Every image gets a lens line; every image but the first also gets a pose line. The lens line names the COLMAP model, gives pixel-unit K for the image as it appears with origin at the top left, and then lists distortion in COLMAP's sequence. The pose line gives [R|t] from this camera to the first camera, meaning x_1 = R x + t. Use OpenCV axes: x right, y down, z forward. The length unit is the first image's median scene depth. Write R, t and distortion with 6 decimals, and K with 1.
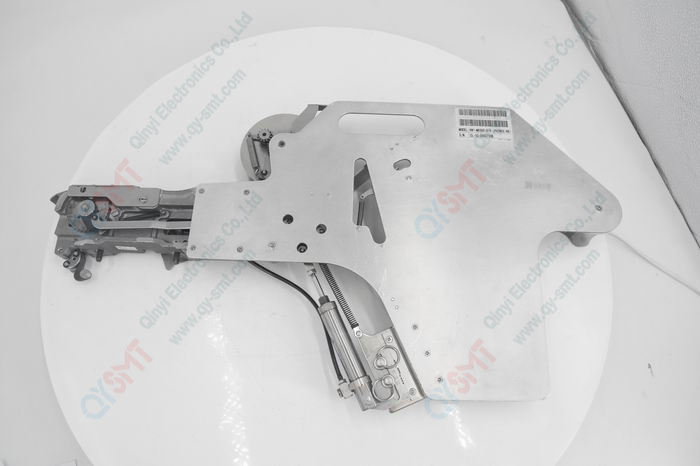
lens RADIAL K [[490.2, 0, 350.0], [0, 490.2, 233.0], [0, 0, 1]] dist [-0.081365, 0.006134]
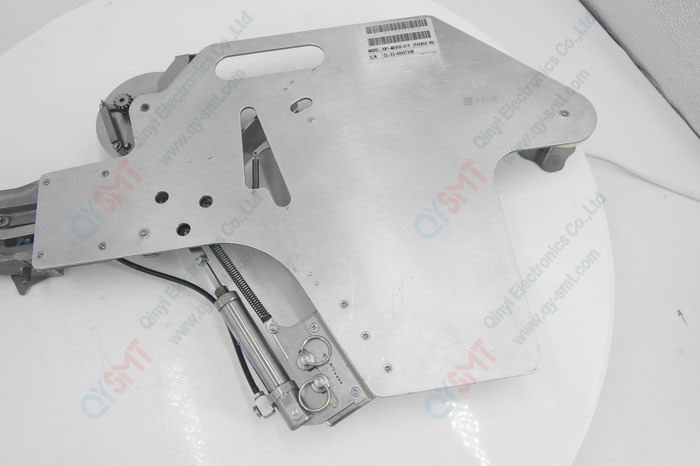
lens RADIAL K [[558.2, 0, 350.0], [0, 558.2, 233.0], [0, 0, 1]] dist [-0.038189, -0.002314]
pose [[0.984193, -0.174957, 0.027449, 0.123706], [0.176239, 0.982829, -0.054660, 0.121362], [-0.017415, 0.058634, 0.998128, 0.134693]]
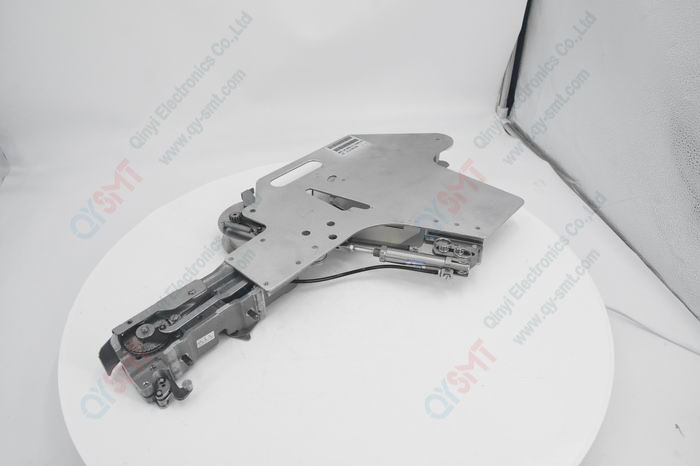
lens RADIAL K [[490.2, 0, 350.0], [0, 490.2, 233.0], [0, 0, 1]] dist [-0.081365, 0.006134]
pose [[0.639589, -0.463559, 0.613220, -0.776175], [0.723118, 0.633471, -0.275346, 0.371484], [-0.260818, 0.619539, 0.740369, 0.074609]]
